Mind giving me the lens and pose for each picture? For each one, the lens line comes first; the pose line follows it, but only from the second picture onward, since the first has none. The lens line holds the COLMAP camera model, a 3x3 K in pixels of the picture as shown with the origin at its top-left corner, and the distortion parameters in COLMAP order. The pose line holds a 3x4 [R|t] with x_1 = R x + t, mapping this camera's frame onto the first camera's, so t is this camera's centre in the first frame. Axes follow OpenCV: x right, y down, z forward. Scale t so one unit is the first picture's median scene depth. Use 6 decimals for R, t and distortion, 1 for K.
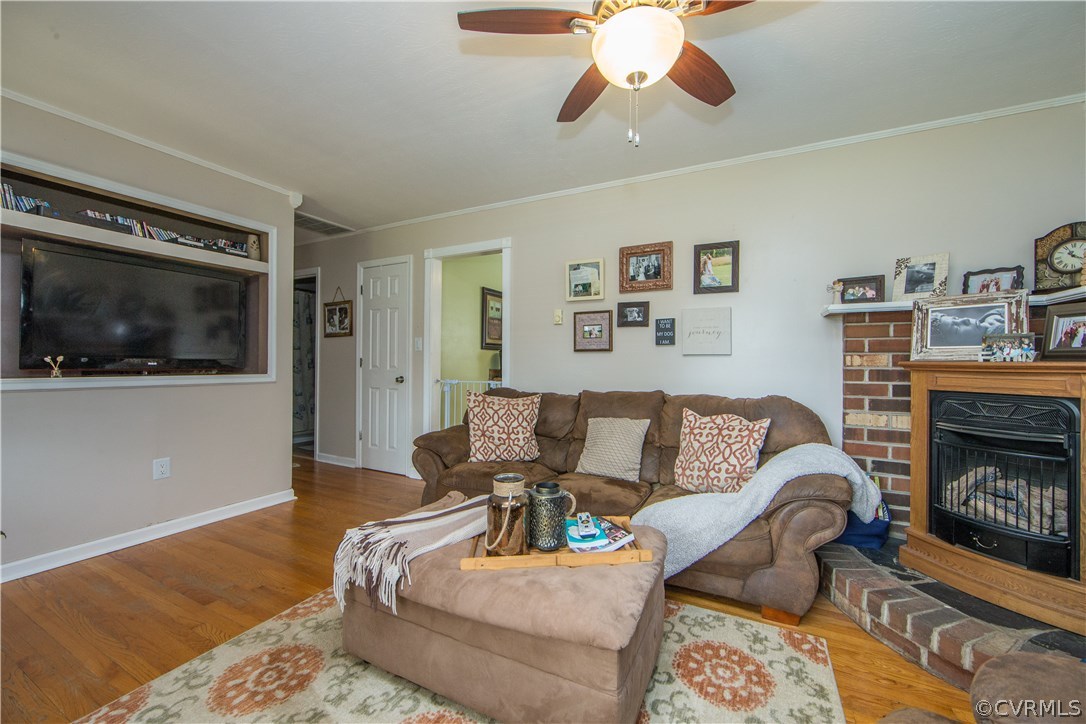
lens RADIAL K [[428.7, 0, 543.0], [0, 428.7, 362.0], [0, 0, 1]] dist [-0.015161, 0.002777]
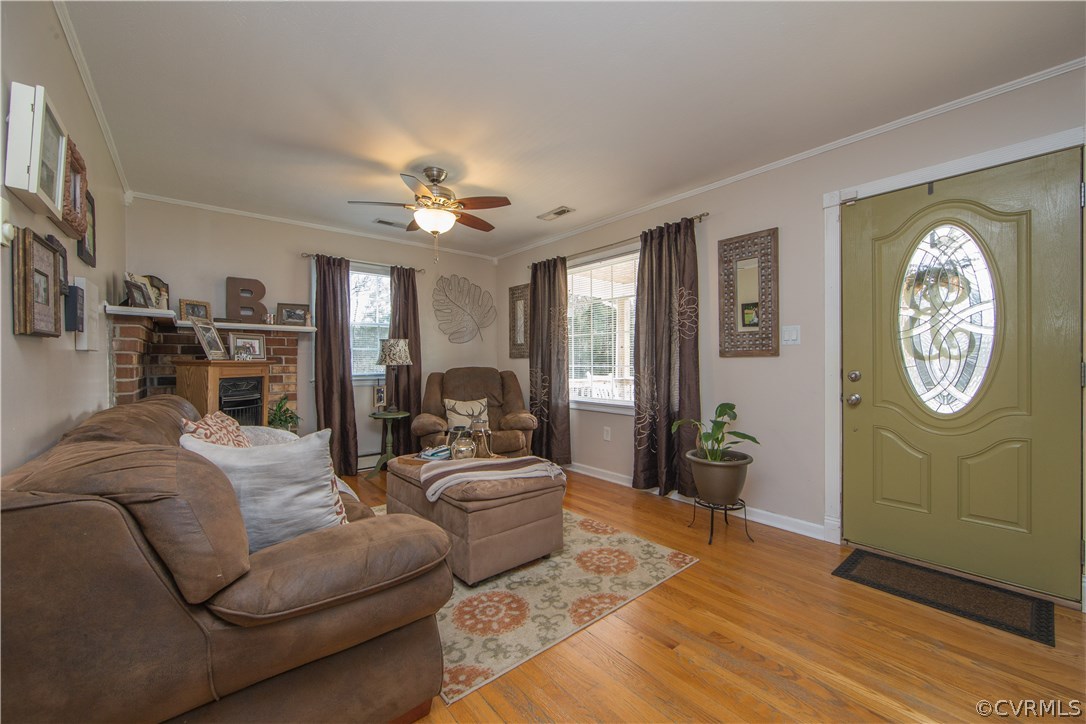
lens RADIAL K [[428.7, 0, 543.0], [0, 428.7, 362.0], [0, 0, 1]] dist [-0.015161, 0.002777]
pose [[-0.920392, -0.006414, 0.390945, -0.521989], [-0.004987, 0.999977, 0.004665, -0.005589], [-0.390965, 0.002344, -0.920402, 1.276055]]
